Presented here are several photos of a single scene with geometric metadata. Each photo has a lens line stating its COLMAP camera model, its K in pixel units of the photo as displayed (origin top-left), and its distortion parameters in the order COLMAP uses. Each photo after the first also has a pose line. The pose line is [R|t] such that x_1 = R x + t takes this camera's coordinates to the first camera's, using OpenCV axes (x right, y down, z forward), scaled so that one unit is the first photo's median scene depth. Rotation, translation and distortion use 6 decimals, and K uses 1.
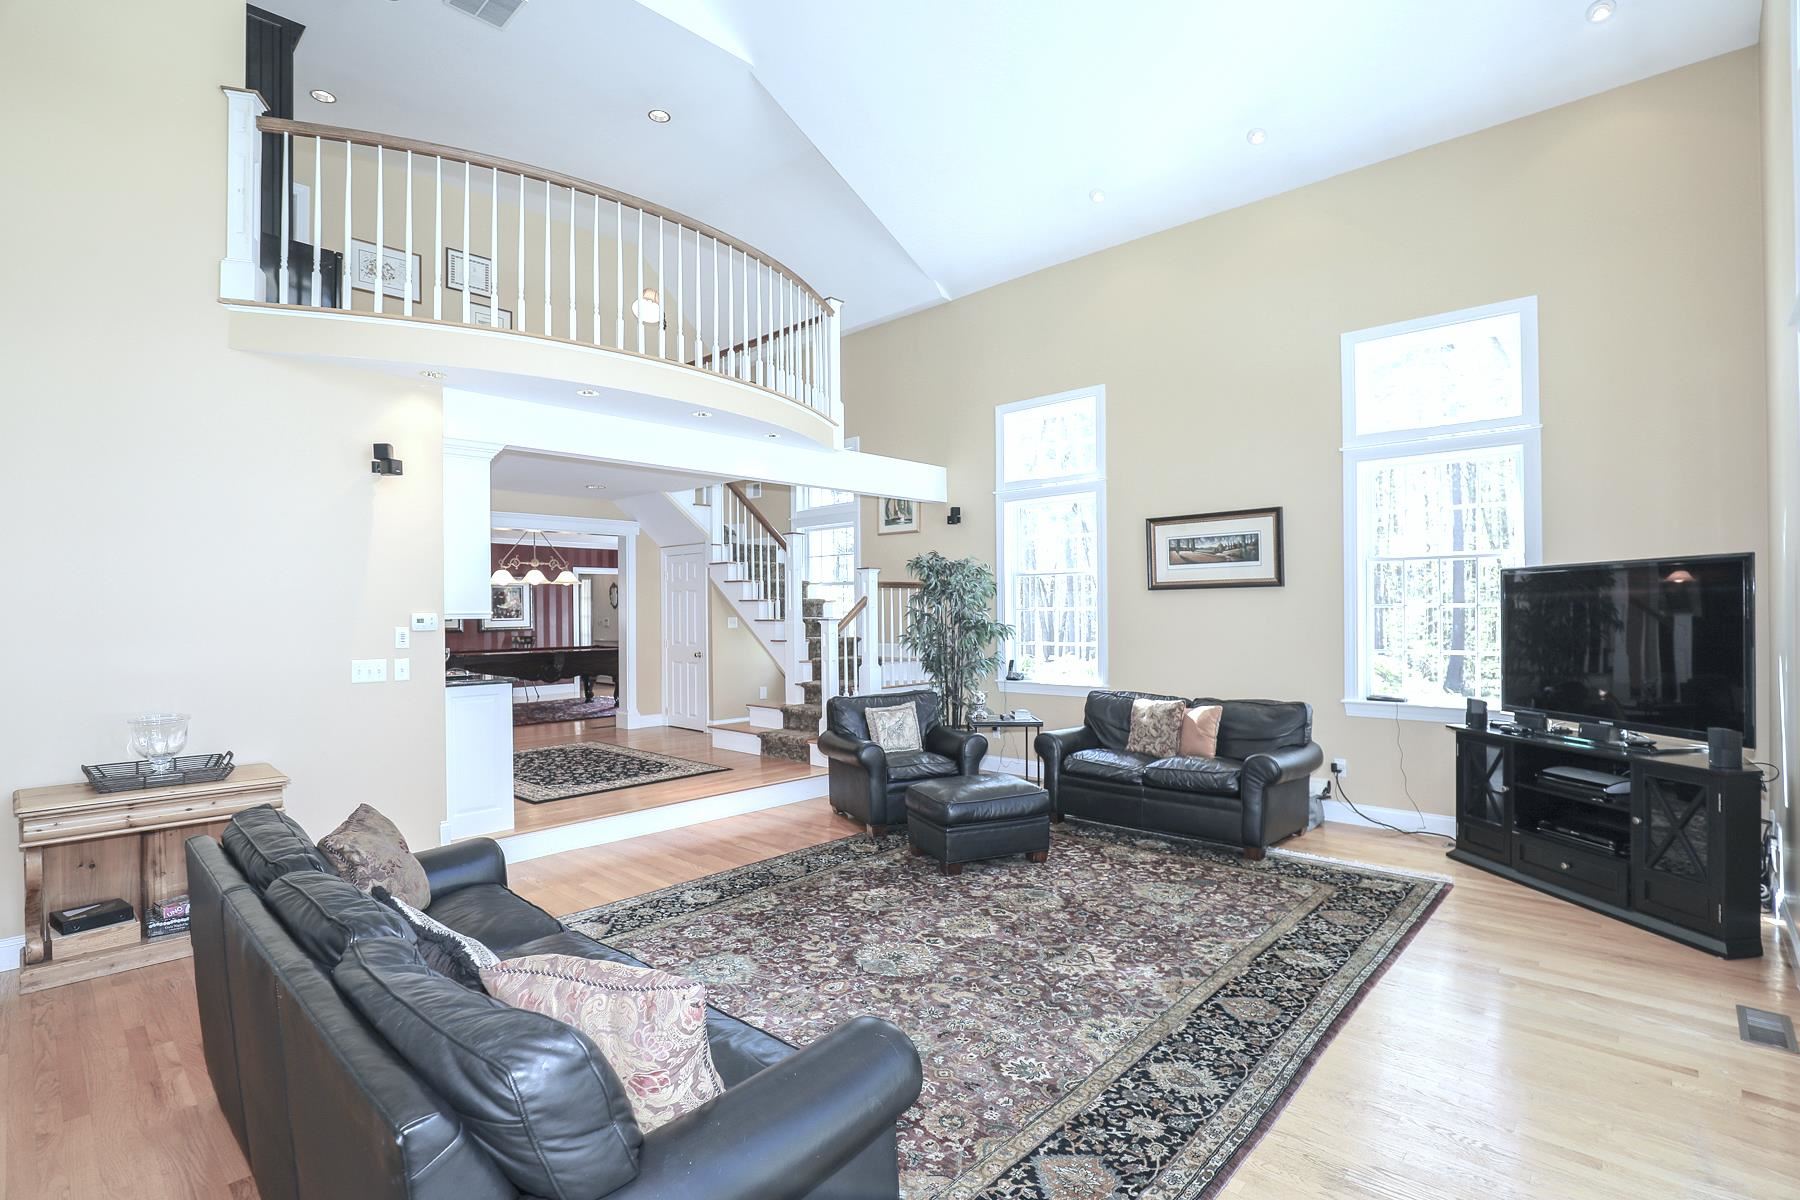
lens RADIAL K [[856.0, 0, 906.3], [0, 856.0, 611.4], [0, 0, 1]] dist [-0.032731, 0.004619]
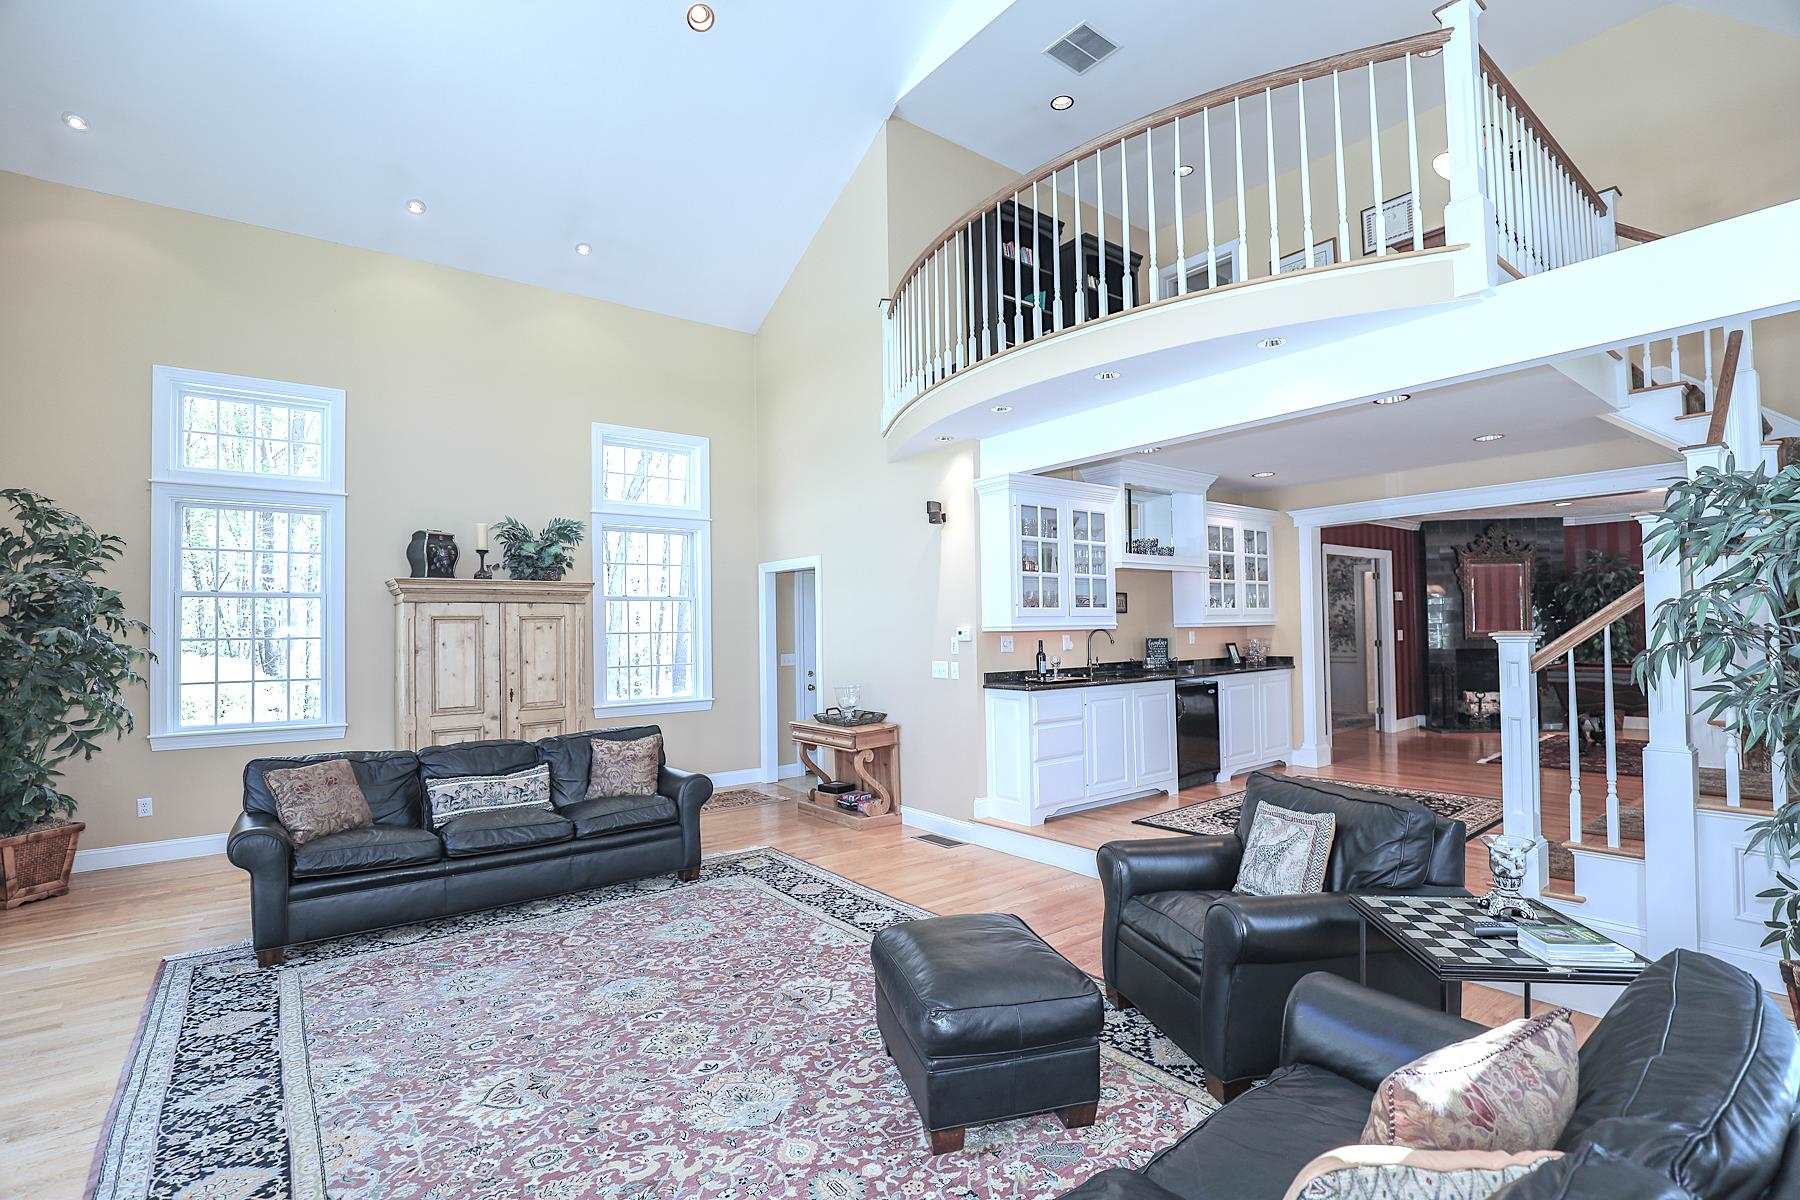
lens RADIAL K [[827.0, 0, 902.3], [0, 827.0, 606.6], [0, 0, 1]] dist [-0.030691, 0.005660]
pose [[-0.169238, -0.014875, -0.985463, 0.512180], [0.018098, 0.999671, -0.018198, -0.005950], [0.985409, -0.020914, -0.168913, 0.876232]]
